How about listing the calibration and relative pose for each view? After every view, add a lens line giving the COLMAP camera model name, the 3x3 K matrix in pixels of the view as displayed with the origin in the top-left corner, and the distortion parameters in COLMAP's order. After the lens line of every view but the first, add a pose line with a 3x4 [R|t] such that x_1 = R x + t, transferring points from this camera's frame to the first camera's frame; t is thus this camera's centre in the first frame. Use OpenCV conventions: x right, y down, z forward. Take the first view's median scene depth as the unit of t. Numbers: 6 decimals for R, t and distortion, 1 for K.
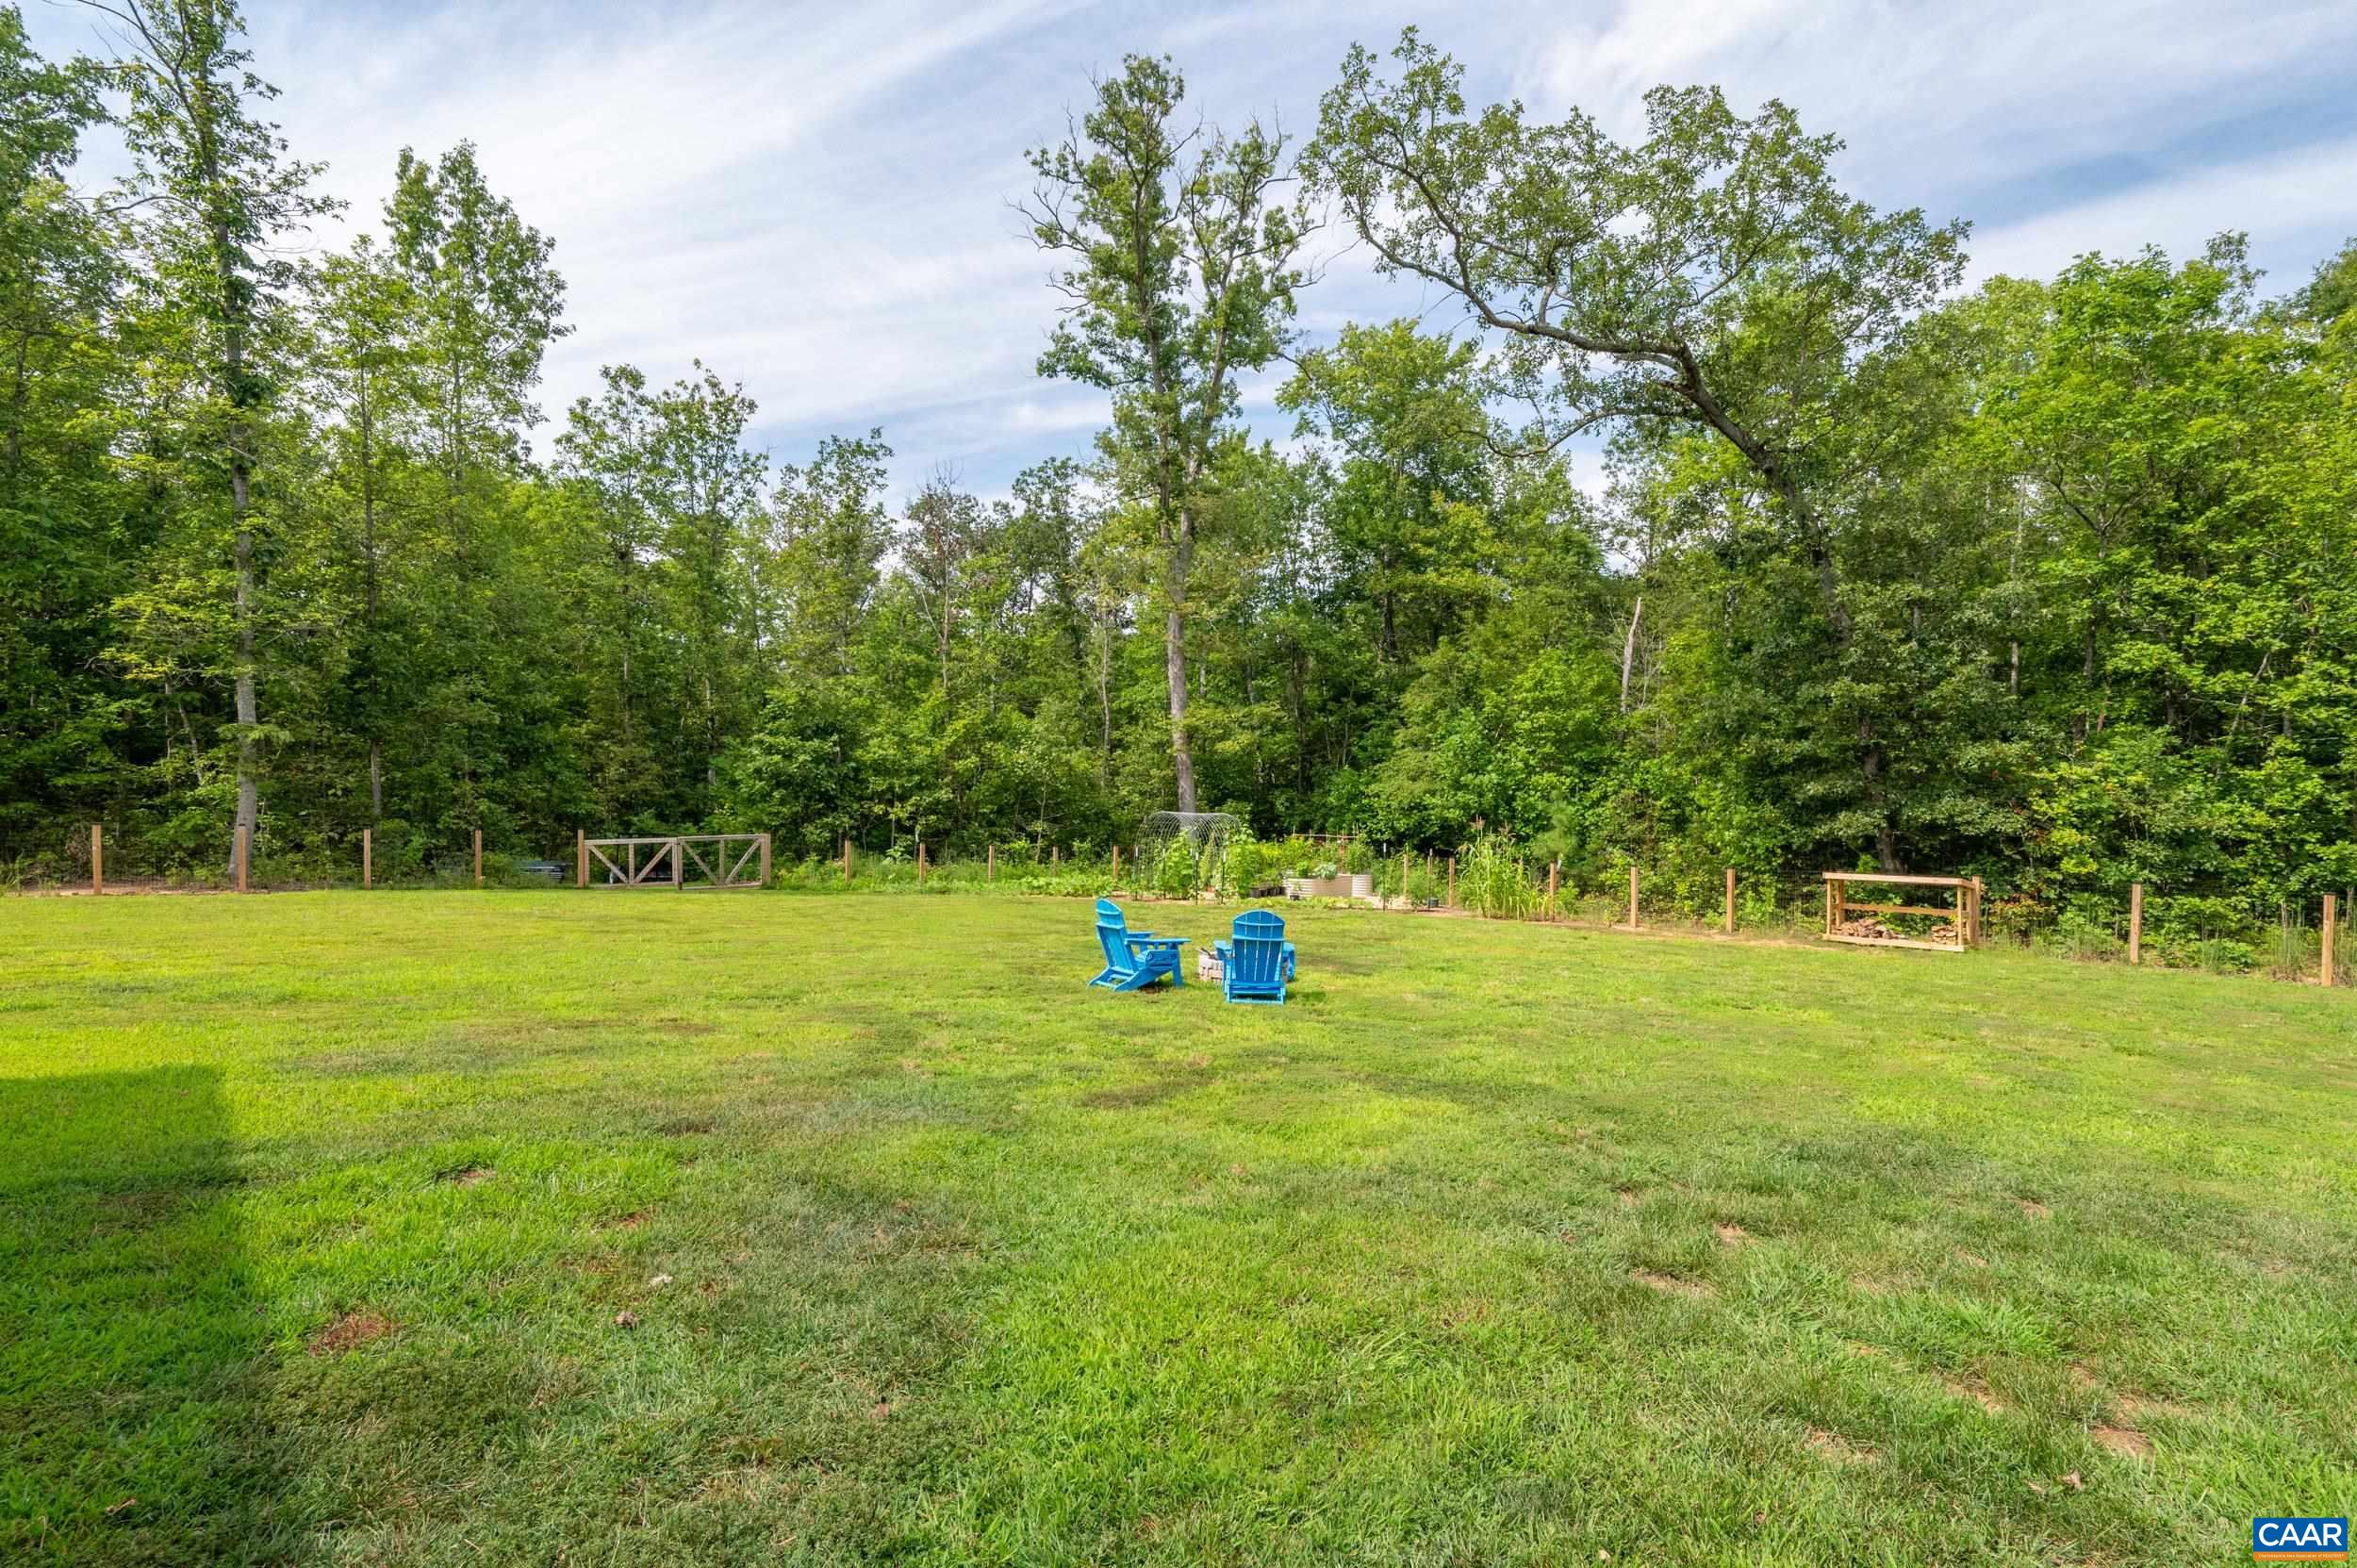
lens RADIAL K [[1092.0, 0, 1178.7], [0, 1092.0, 794.3], [0, 0, 1]] dist [0.000731, 0.000255]
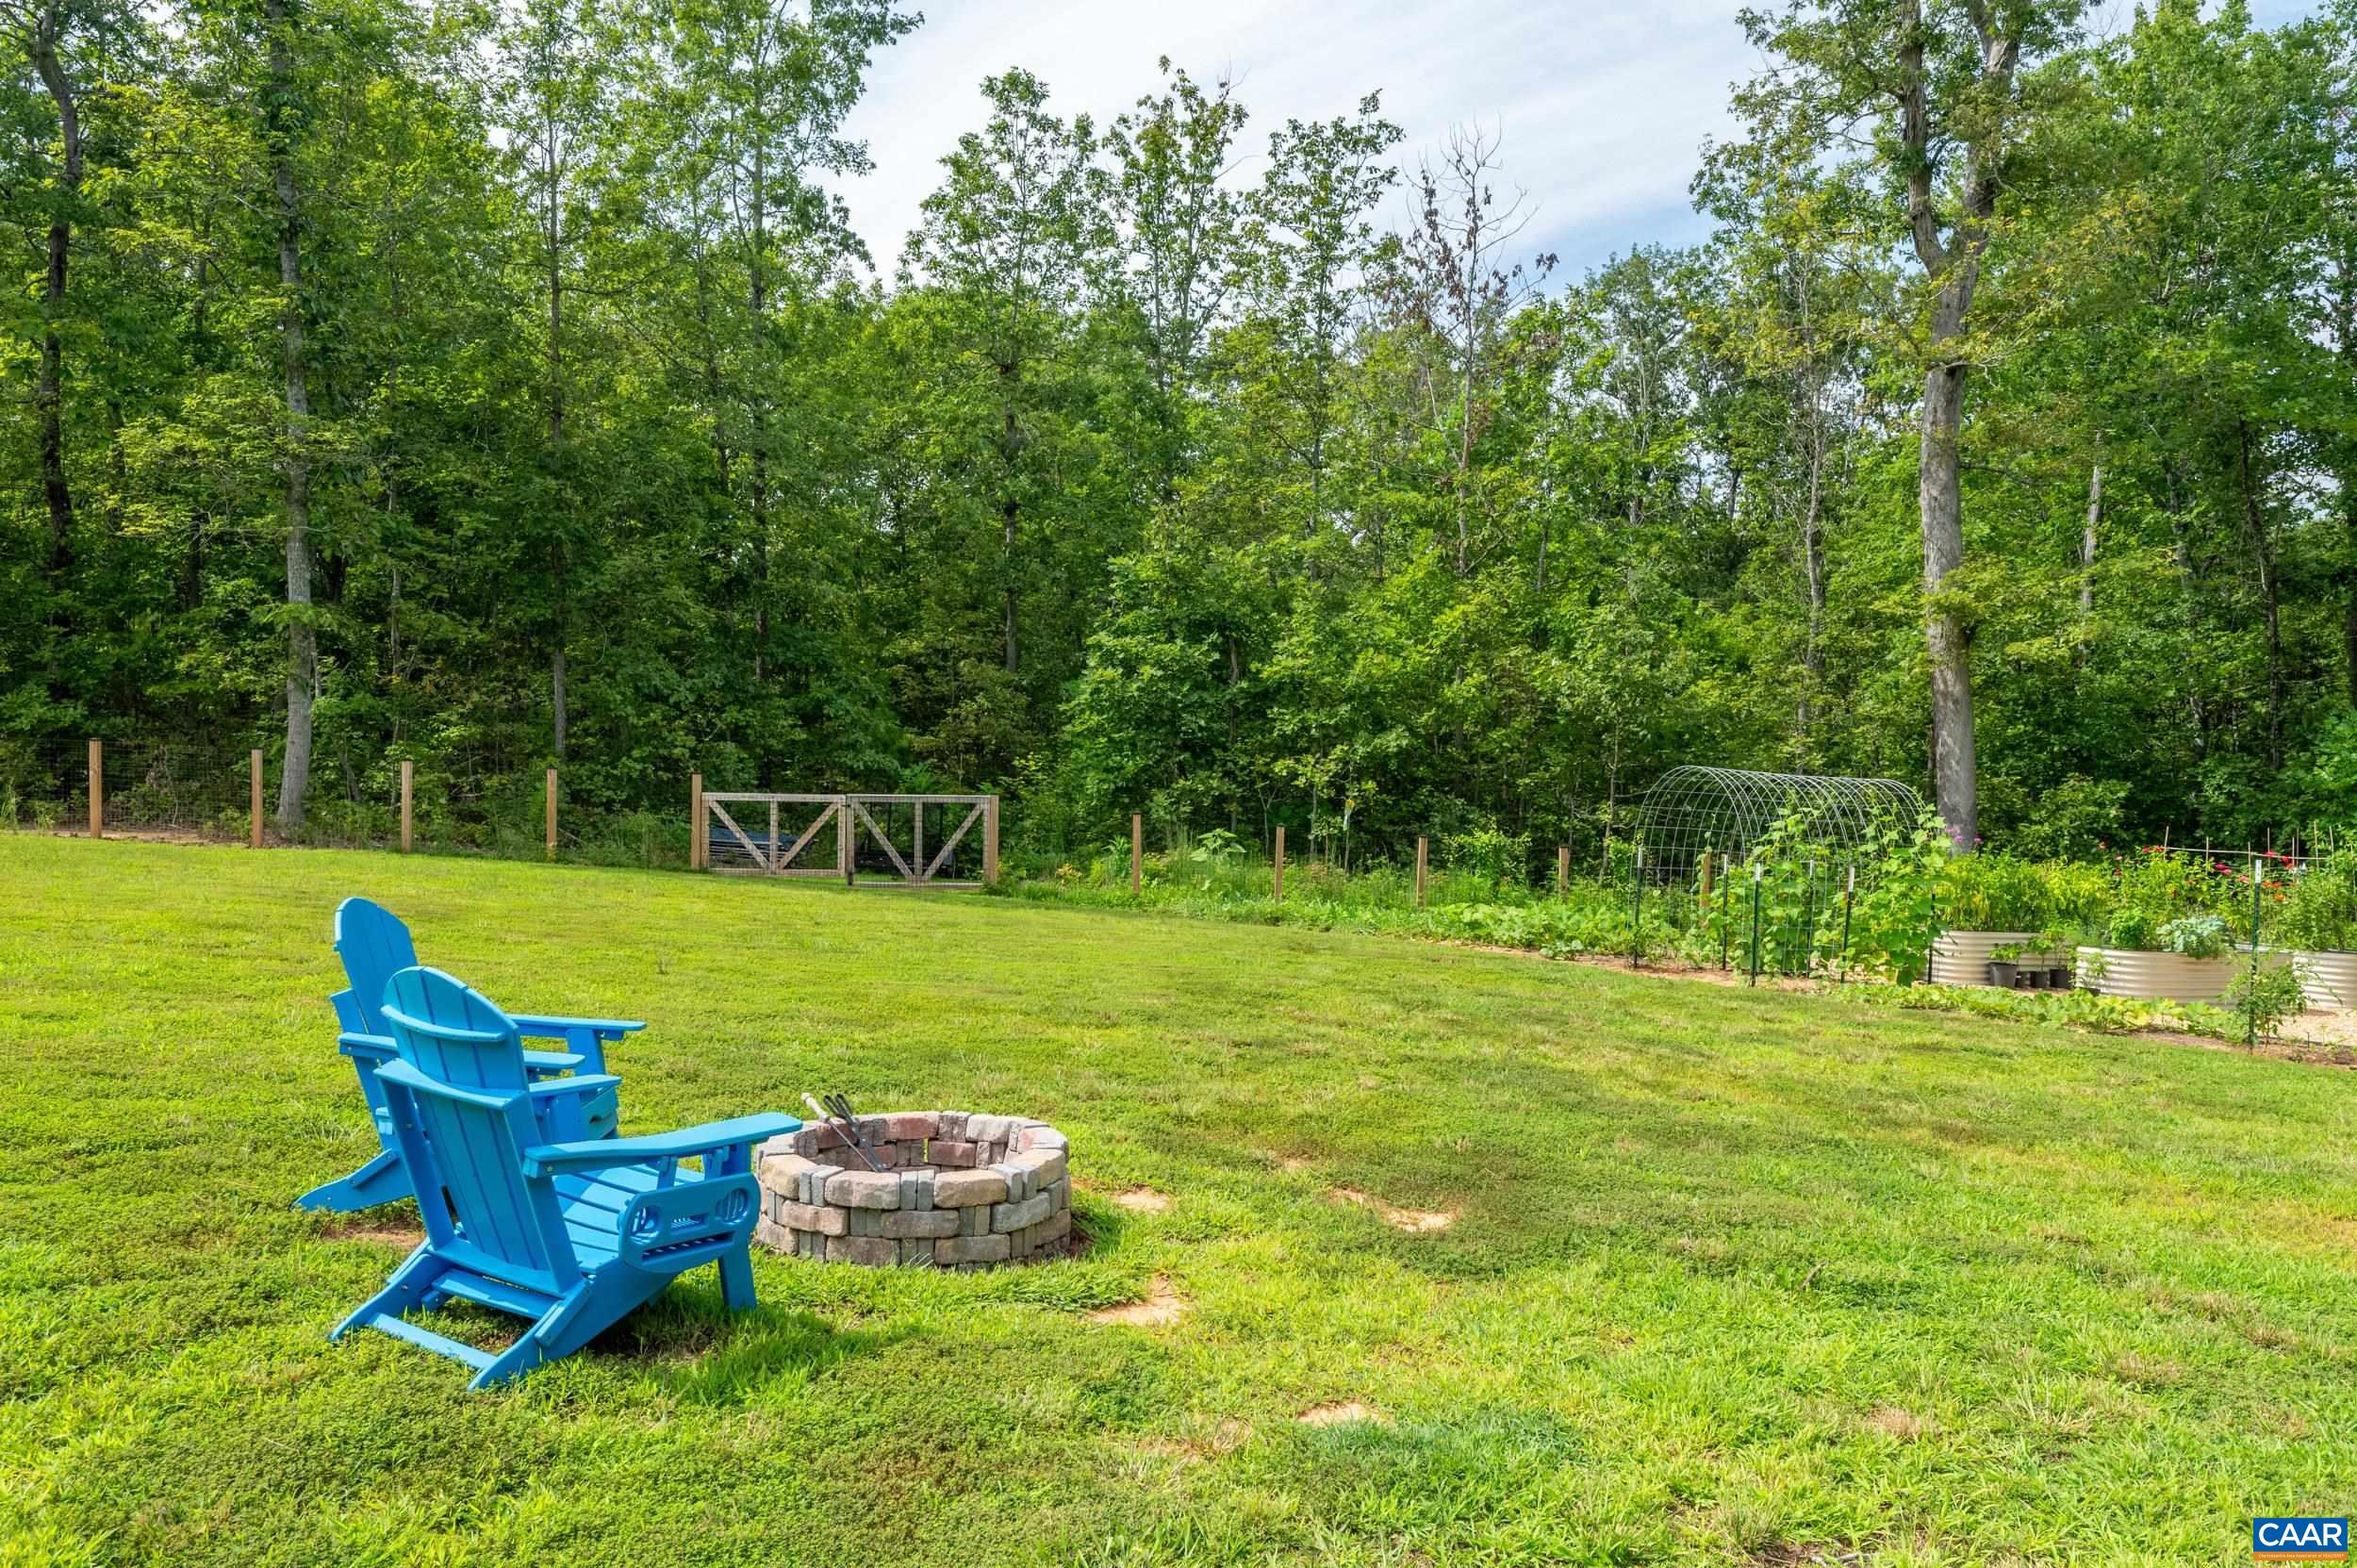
lens RADIAL K [[1707.0, 0, 1178.5], [0, 1707.0, 784.0], [0, 0, 1]] dist [0.004575, 0.000590]
pose [[0.847598, 0.023803, -0.530104, 0.132862], [-0.024999, 0.999675, 0.004917, 0.019251], [0.530049, 0.009085, 0.847918, 0.248141]]
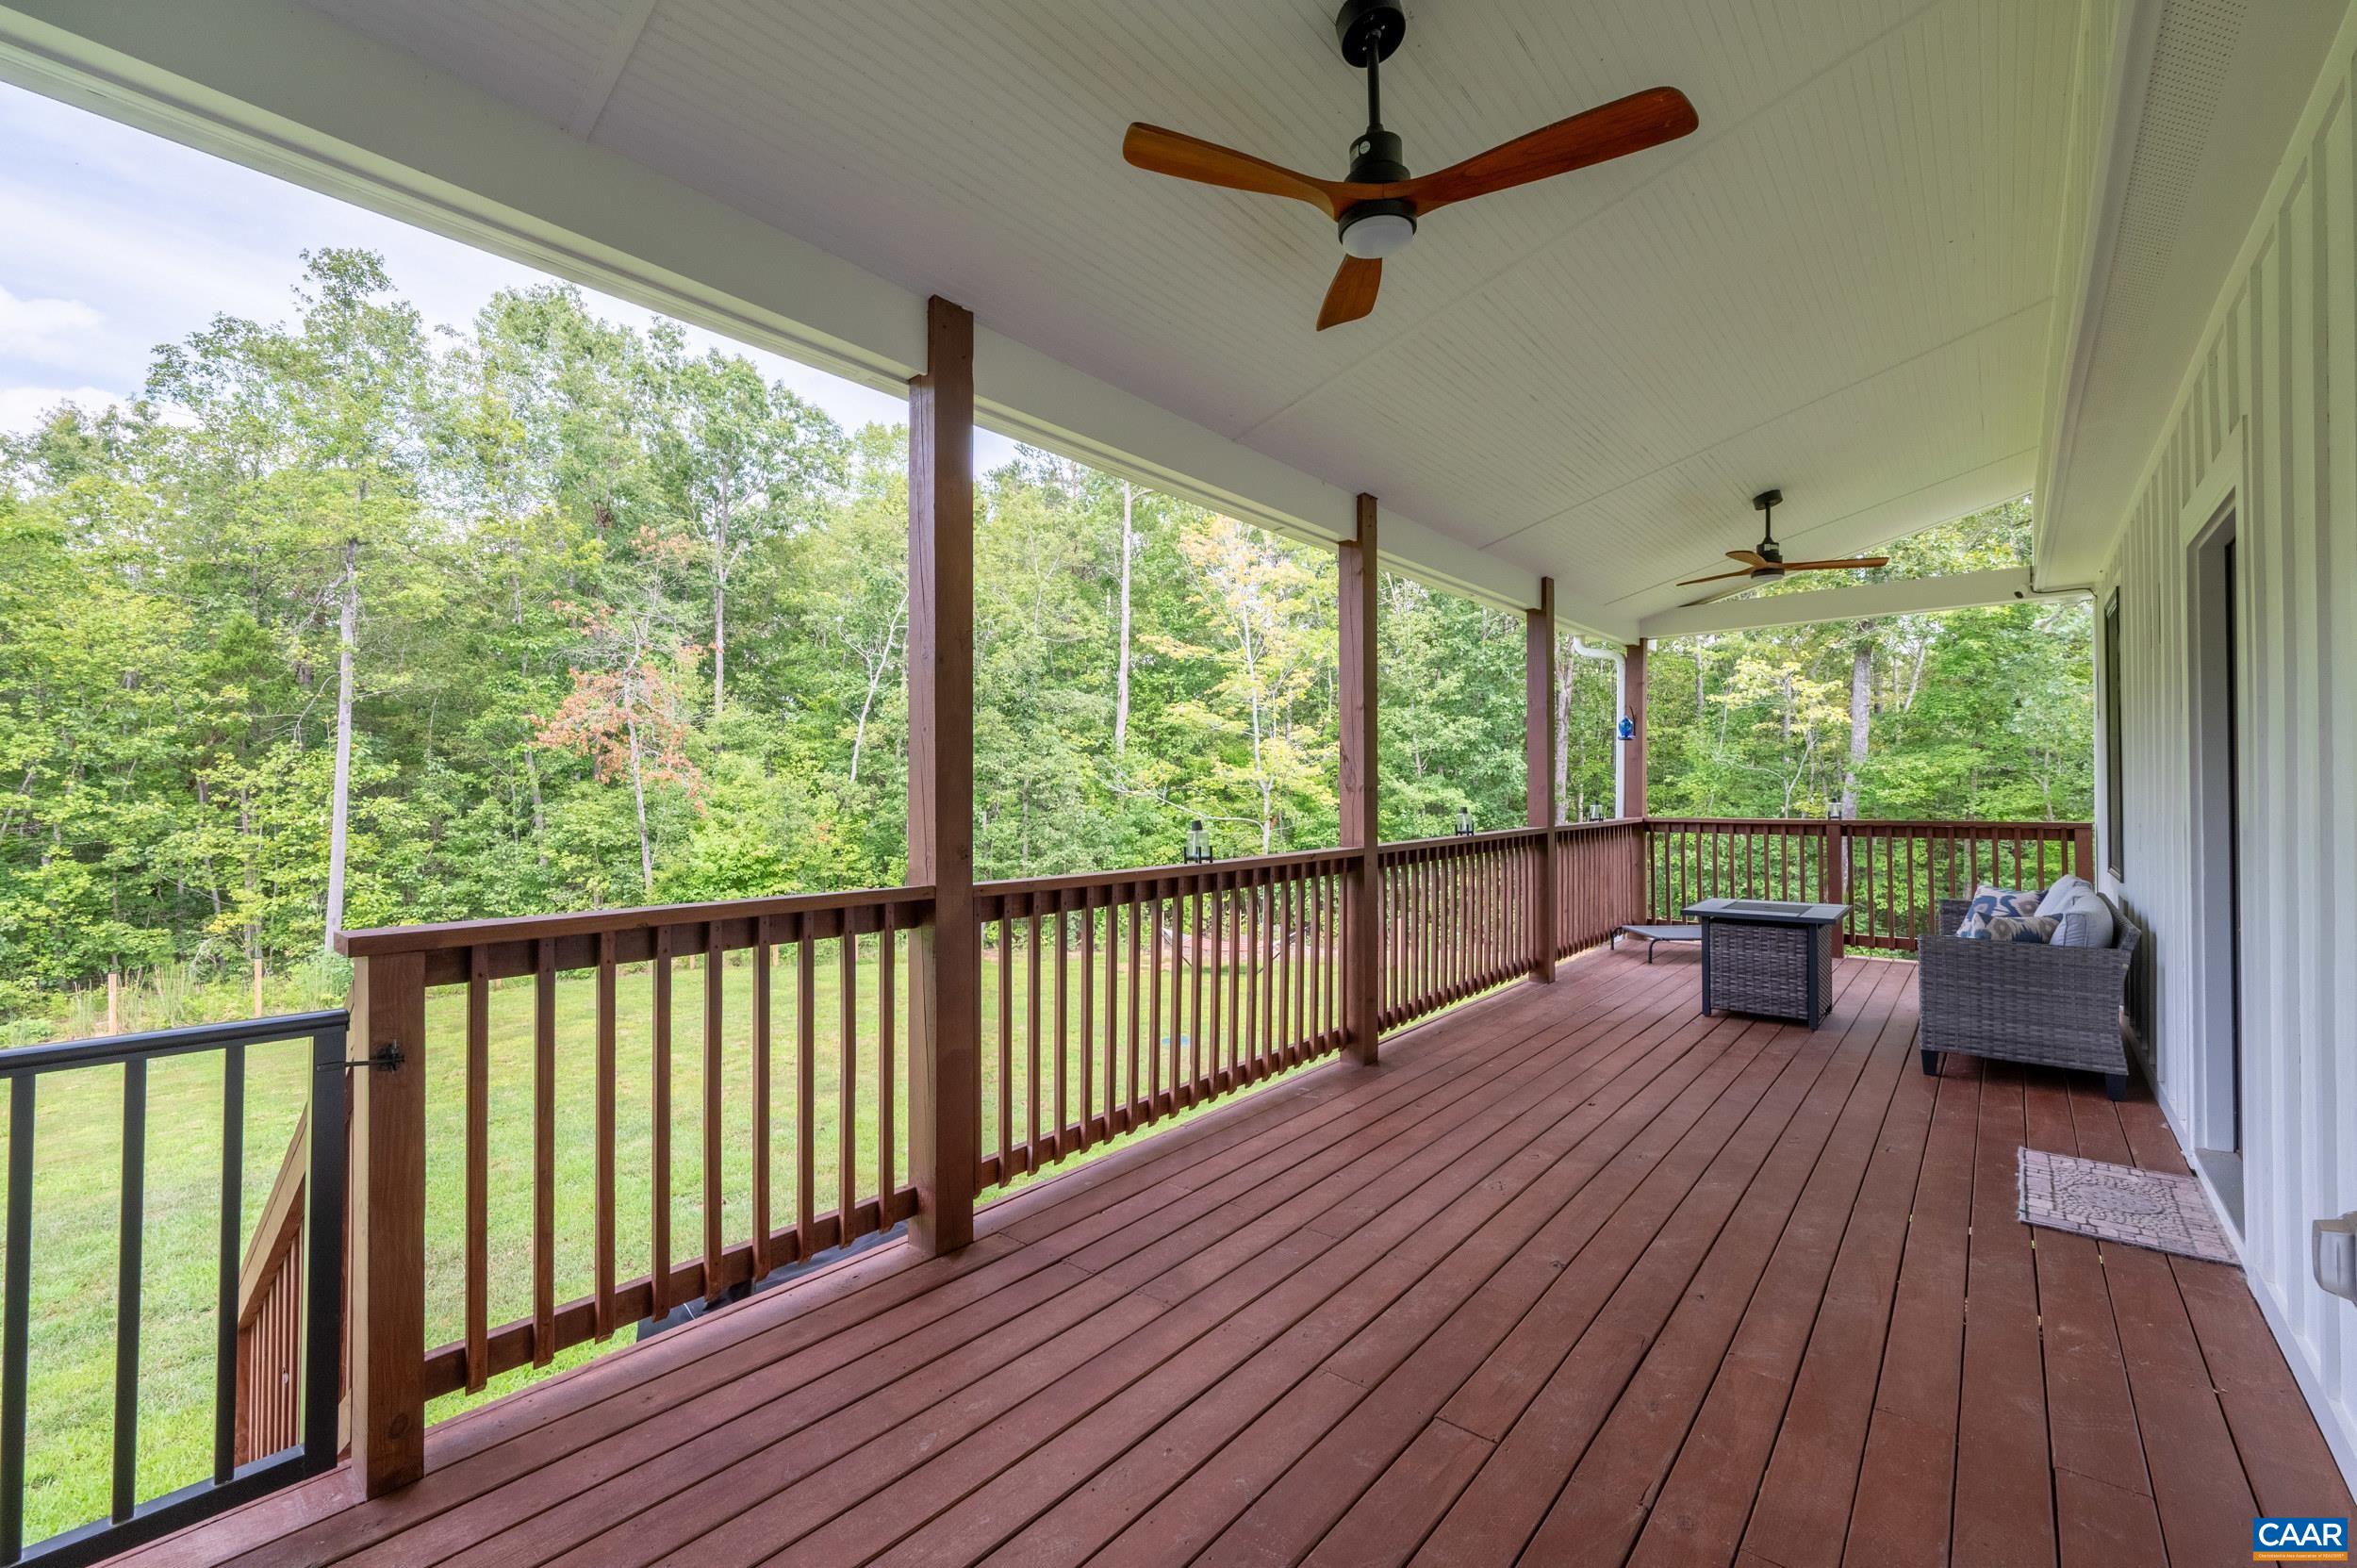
lens RADIAL K [[979.2, 0, 1178.5], [0, 979.2, 784.0], [0, 0, 1]] dist [0.000629, -0.000001]
pose [[-0.097693, -0.001546, 0.995215, -0.155888], [0.038391, 0.999249, 0.005321, -0.048314], [-0.994476, 0.038727, -0.097560, -0.117410]]
